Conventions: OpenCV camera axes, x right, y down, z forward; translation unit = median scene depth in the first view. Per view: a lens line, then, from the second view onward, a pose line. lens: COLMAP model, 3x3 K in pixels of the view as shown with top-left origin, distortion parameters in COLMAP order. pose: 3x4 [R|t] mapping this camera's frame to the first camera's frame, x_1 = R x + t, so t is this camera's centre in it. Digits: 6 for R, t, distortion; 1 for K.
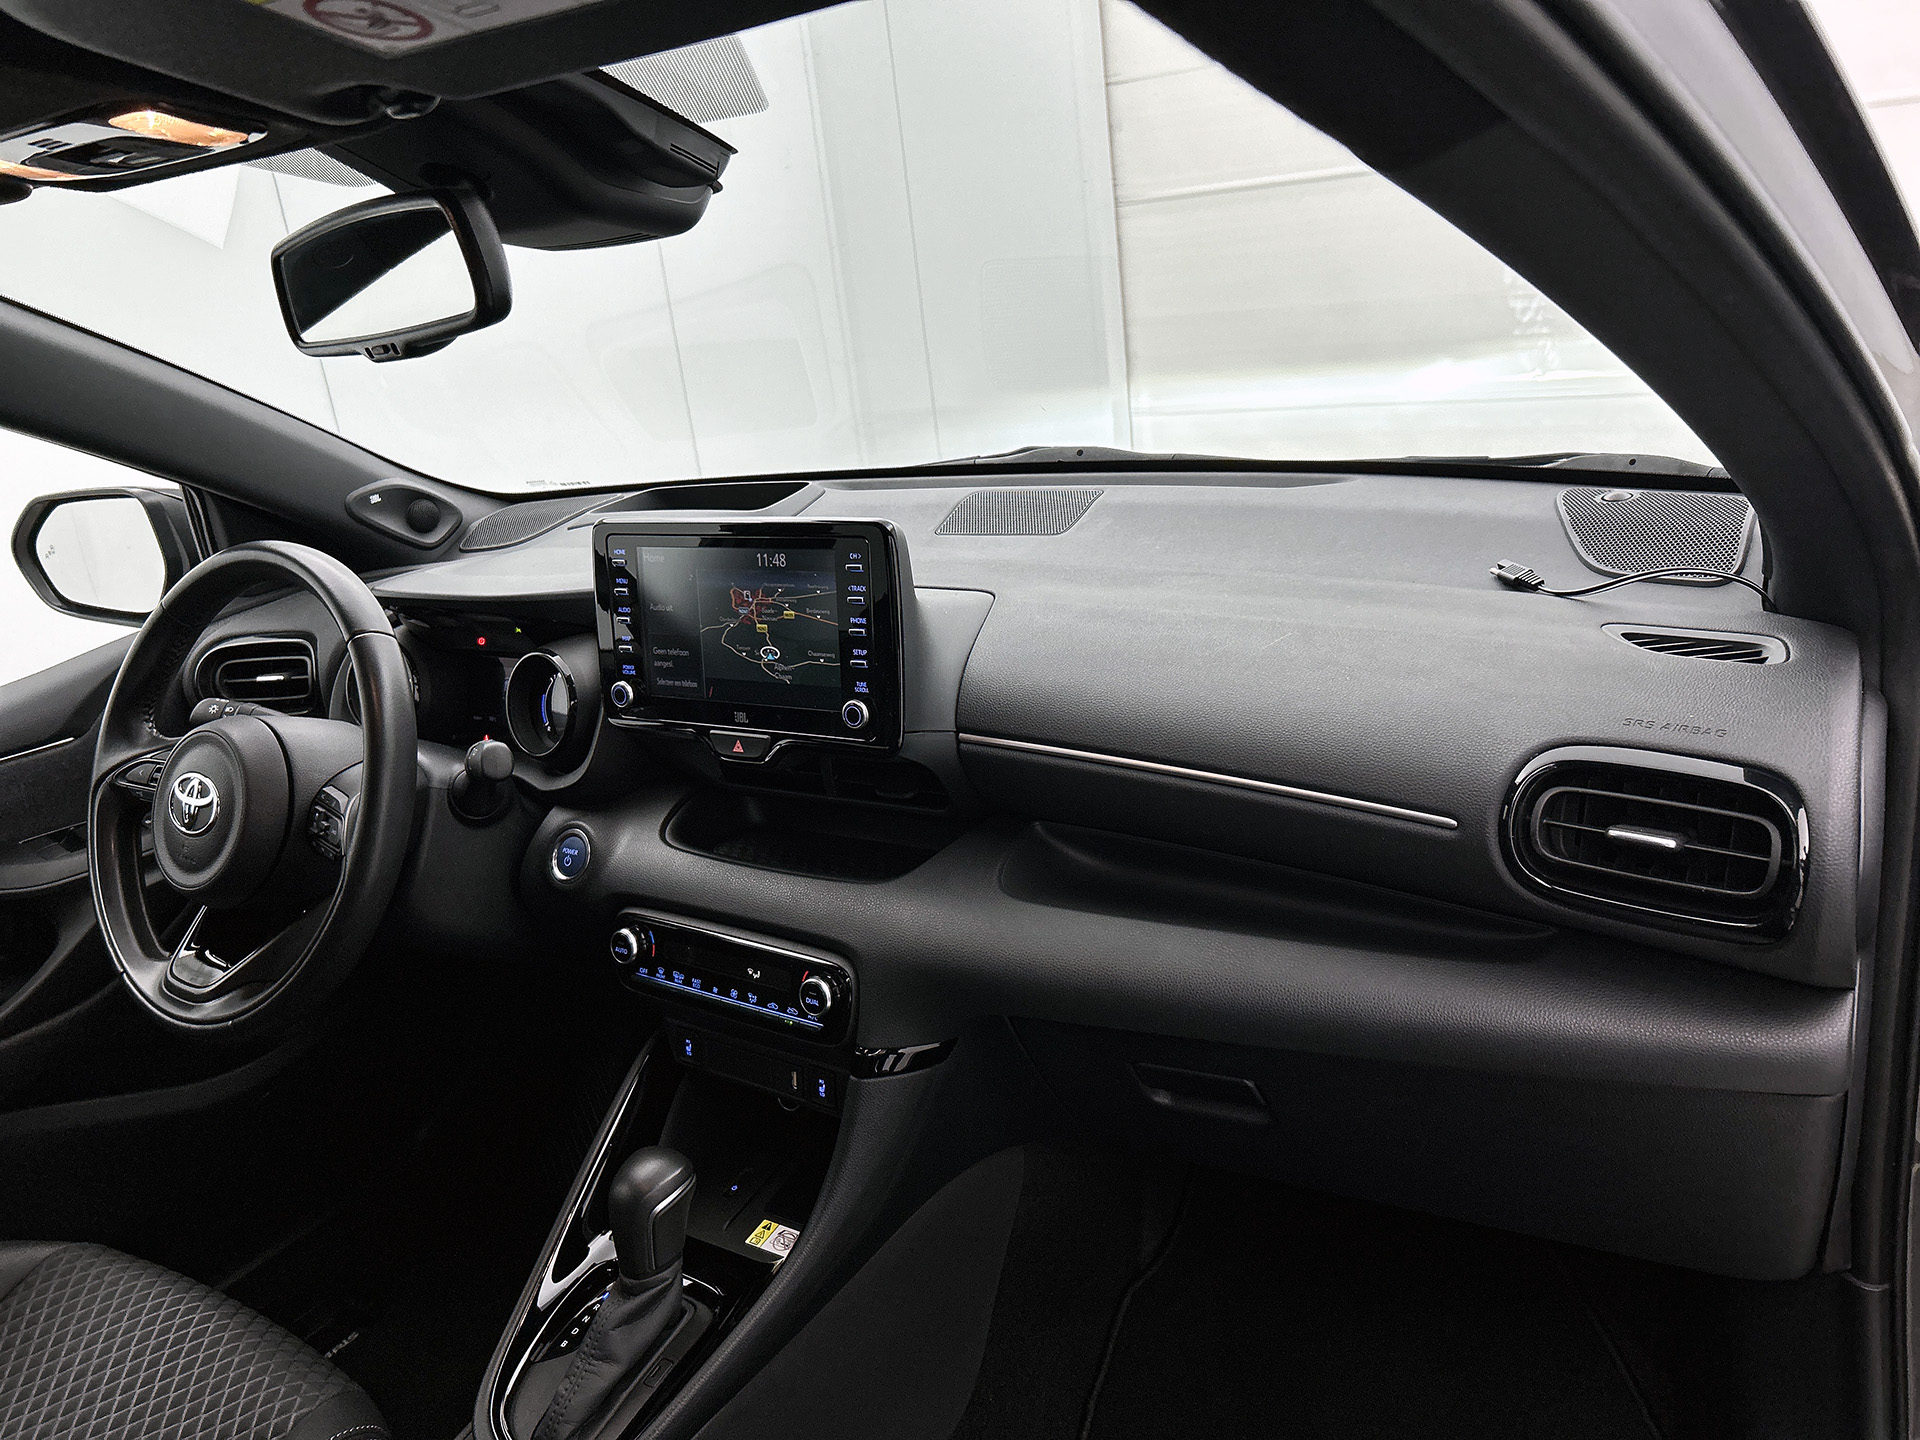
lens RADIAL K [[1467.6, 0, 947.9], [0, 1467.6, 650.9], [0, 0, 1]] dist [0.038050, -0.027236]
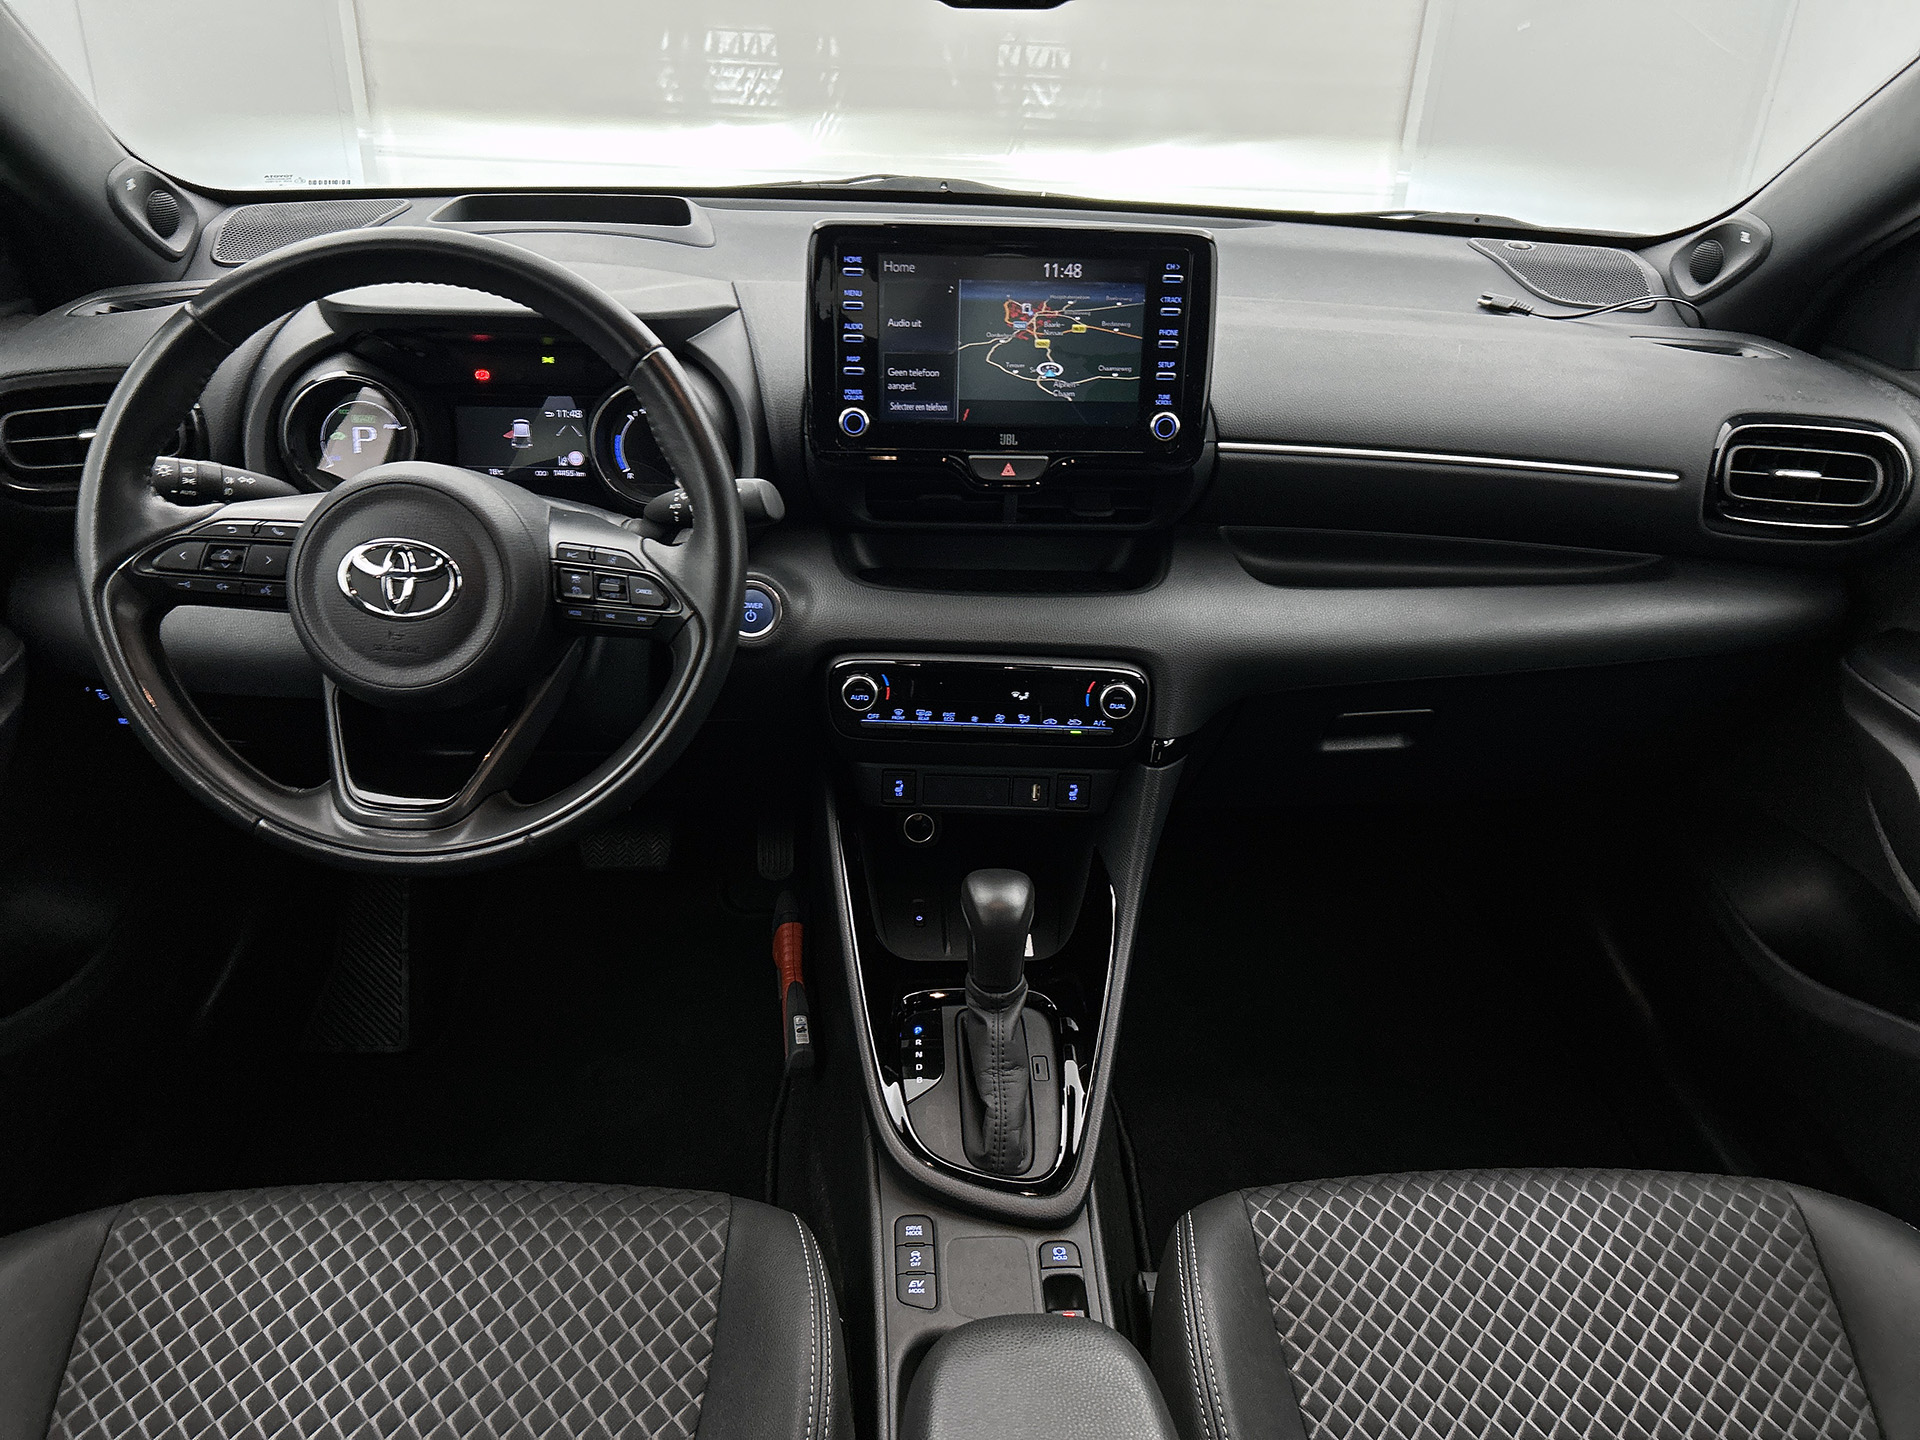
lens RADIAL K [[1467.6, 0, 973.0], [0, 1467.6, 712.9], [0, 0, 1]] dist [0.038050, -0.027236]
pose [[0.795691, -0.140481, 0.589186, -0.770690], [0.031932, 0.981109, 0.190804, 0.037157], [-0.604860, -0.133007, 0.785146, 0.225310]]
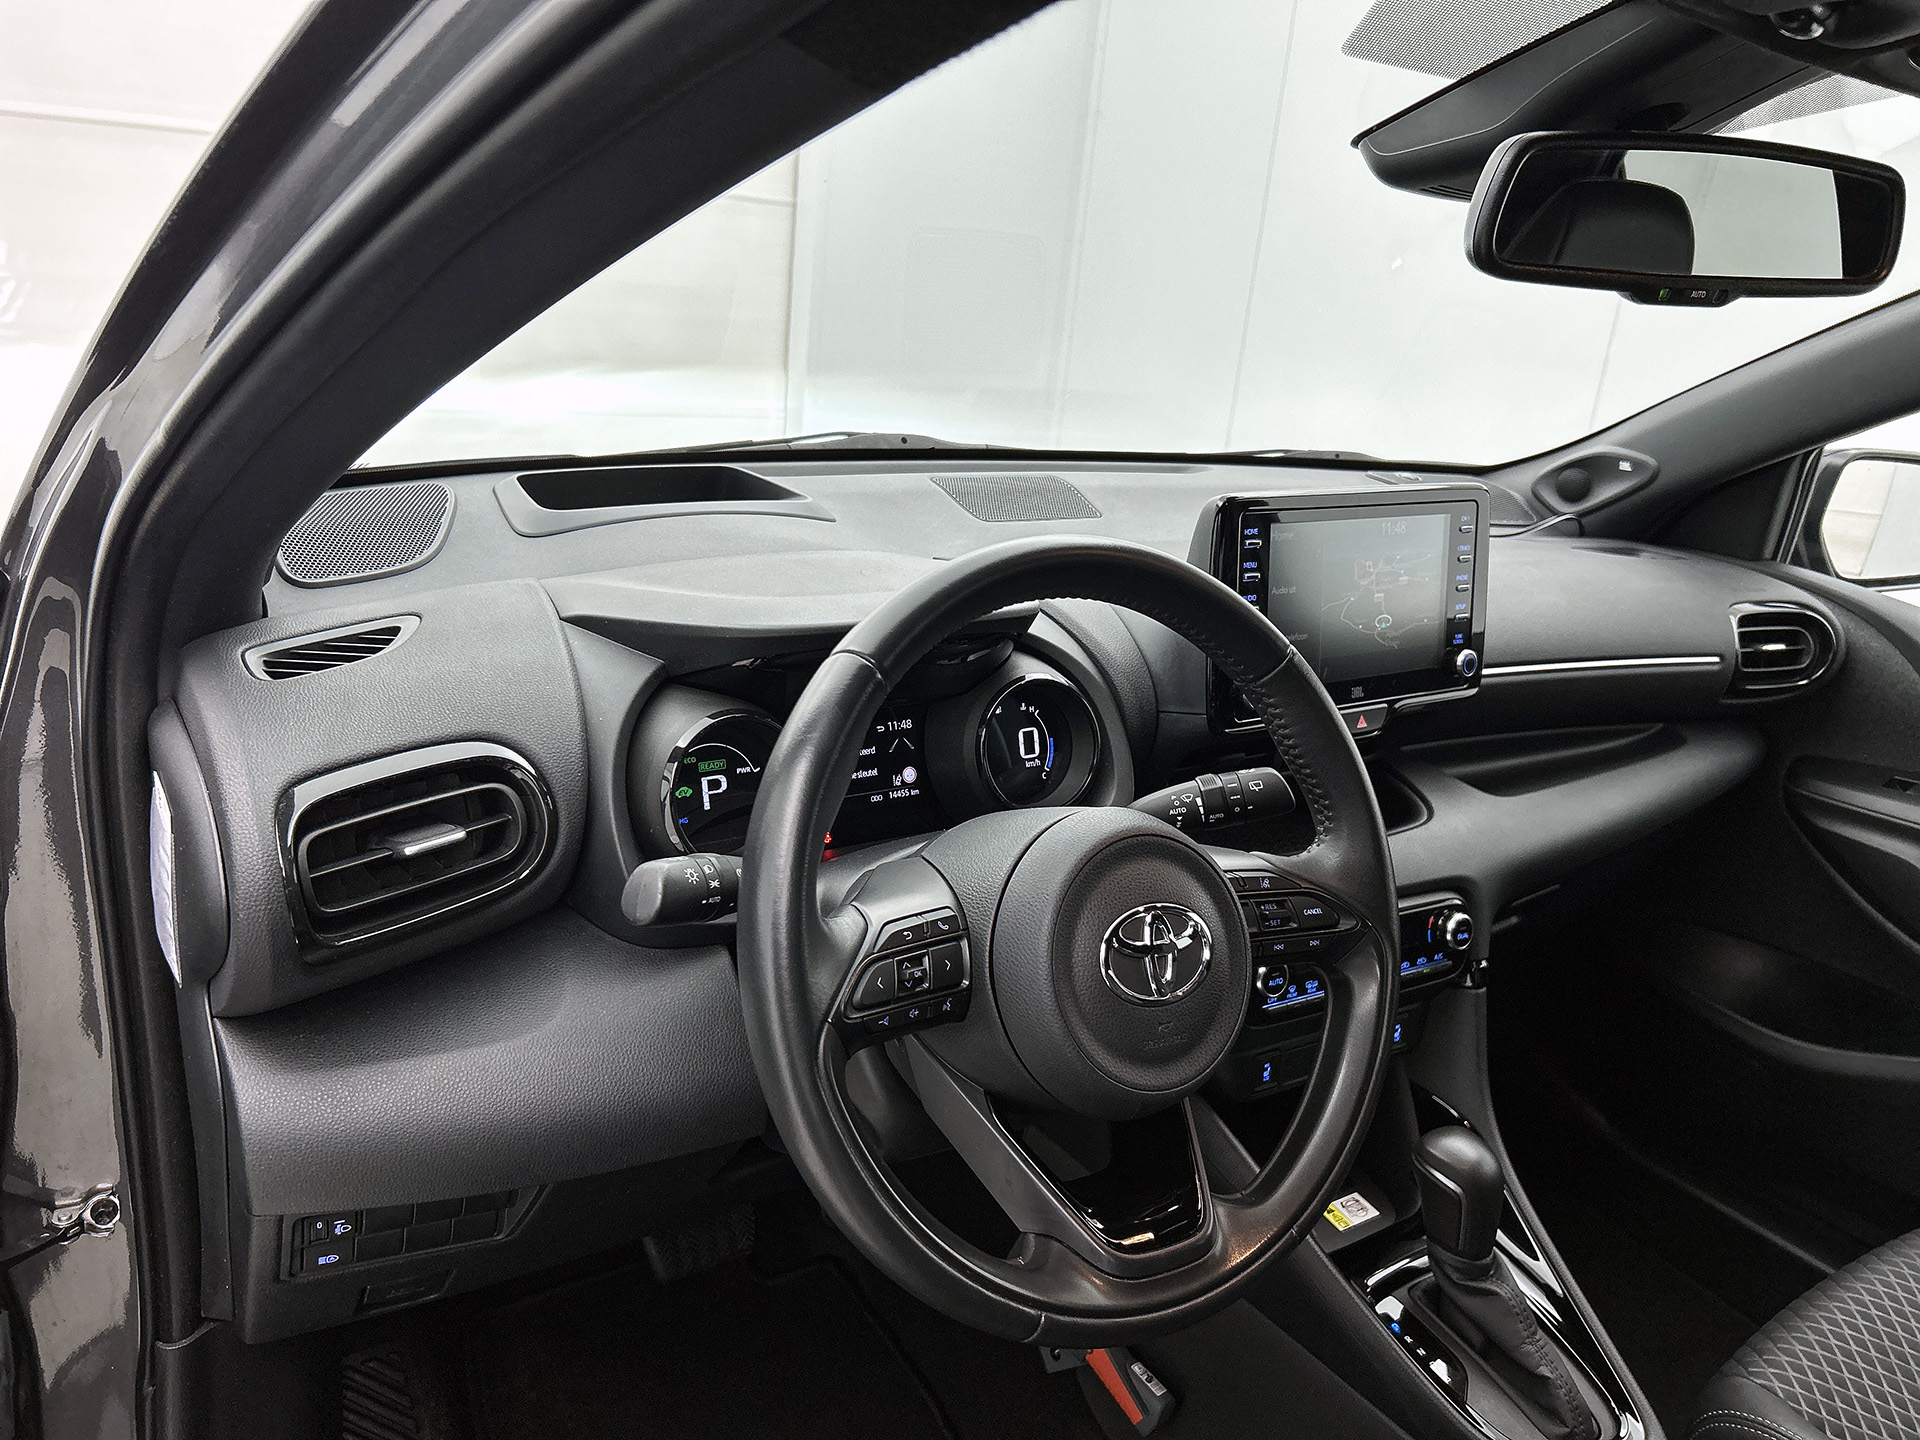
lens RADIAL K [[1467.6, 0, 972.1], [0, 1467.6, 710.4], [0, 0, 1]] dist [0.038050, -0.027236]
pose [[0.375613, -0.138476, 0.916373, -1.151153], [0.122529, 0.987515, 0.099003, -0.072491], [-0.918641, 0.075096, 0.387890, 0.867366]]
